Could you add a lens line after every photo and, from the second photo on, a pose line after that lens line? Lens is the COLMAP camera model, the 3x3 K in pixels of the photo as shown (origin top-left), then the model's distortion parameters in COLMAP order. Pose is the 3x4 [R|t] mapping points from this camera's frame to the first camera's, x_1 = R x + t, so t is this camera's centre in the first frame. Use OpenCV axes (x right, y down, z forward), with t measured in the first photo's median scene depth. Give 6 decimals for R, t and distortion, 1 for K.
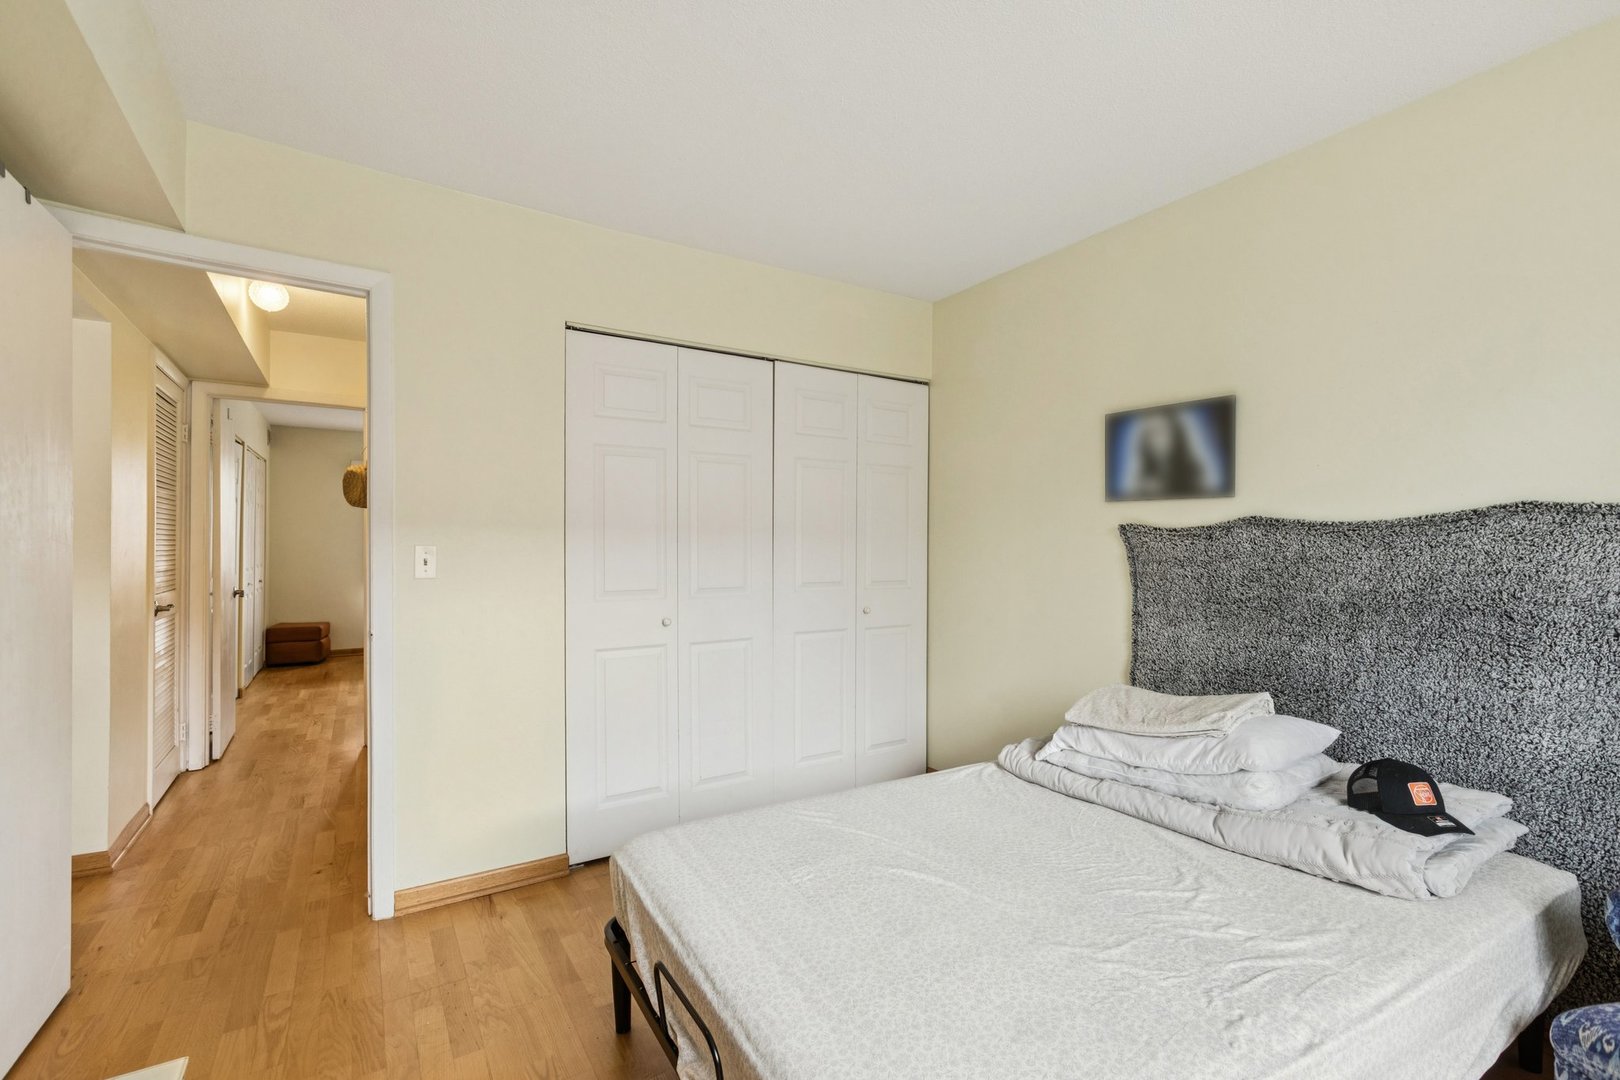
lens RADIAL K [[741.4, 0, 795.1], [0, 741.4, 541.3], [0, 0, 1]] dist [-0.003094, -0.000583]
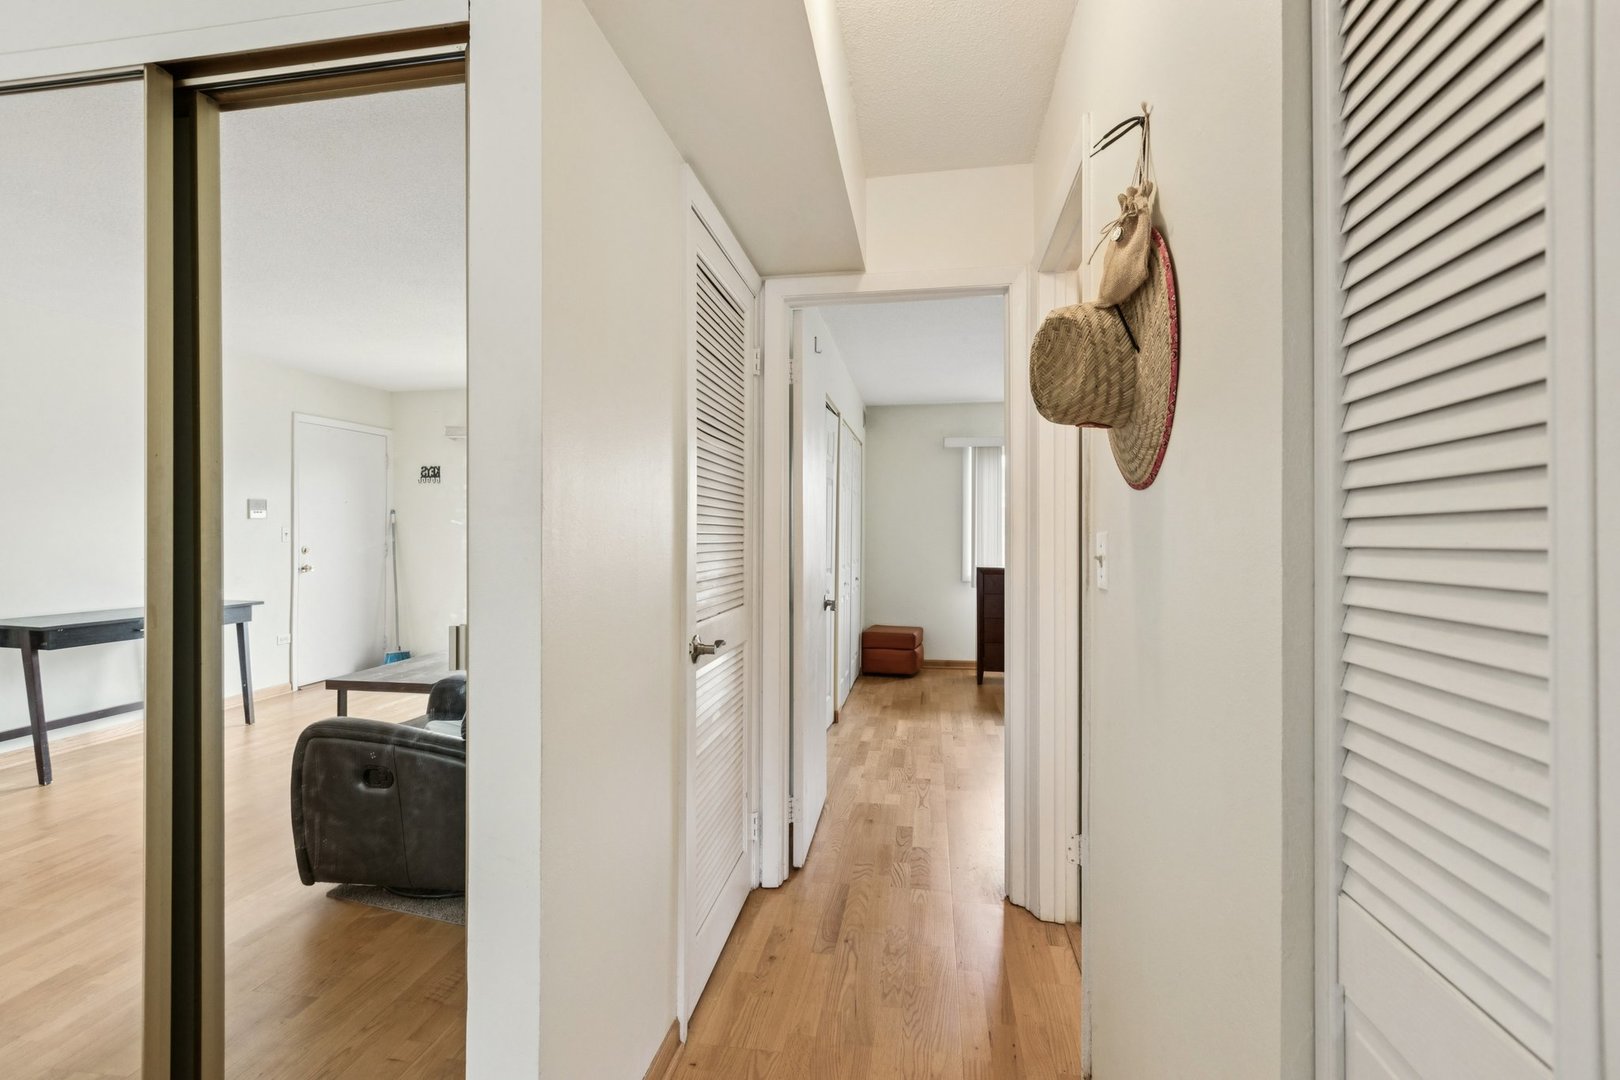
lens RADIAL K [[741.4, 0, 809.1], [0, 741.4, 541.3], [0, 0, 1]] dist [-0.003094, -0.000583]
pose [[0.769134, 0.001880, -0.639085, -0.377005], [0.002360, 0.999981, 0.005782, 0.006690], [0.639083, -0.005955, 0.769114, 0.531016]]
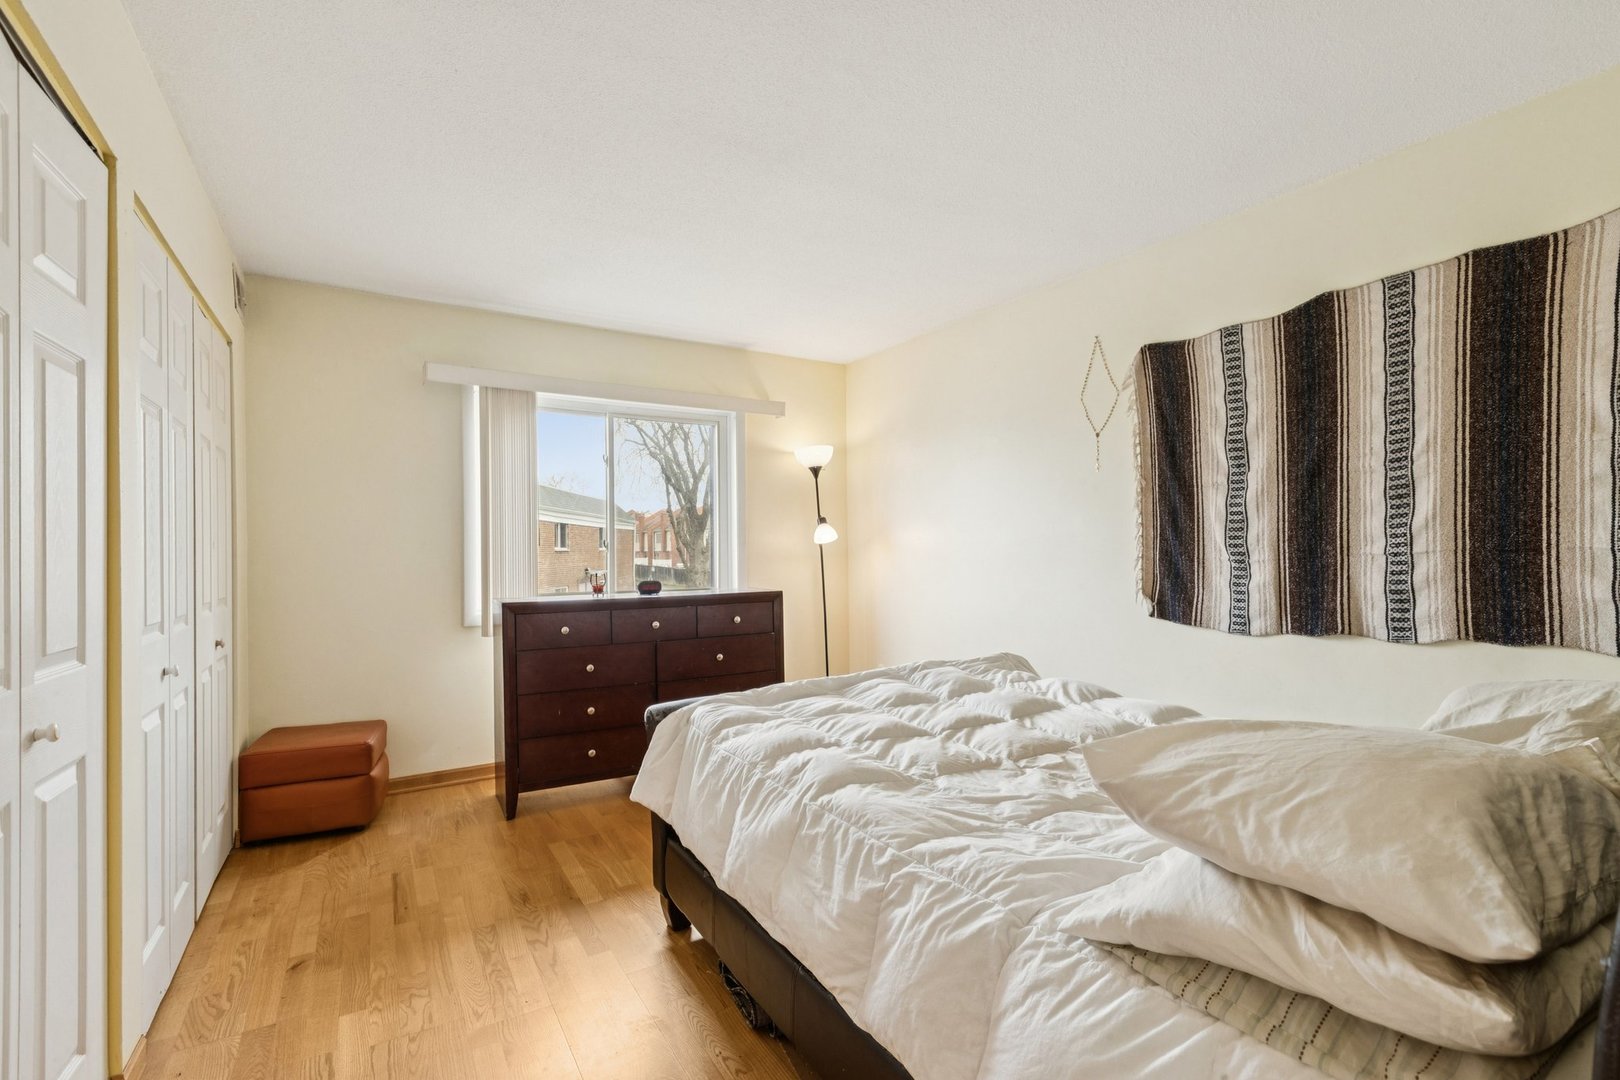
lens RADIAL K [[741.4, 0, 816.4], [0, 741.4, 549.0], [0, 0, 1]] dist [-0.003094, -0.000583]
pose [[0.999802, -0.013117, 0.014963, -0.779417], [0.013062, 0.999907, 0.003818, 0.013418], [-0.015011, -0.003622, 0.999881, 1.143832]]
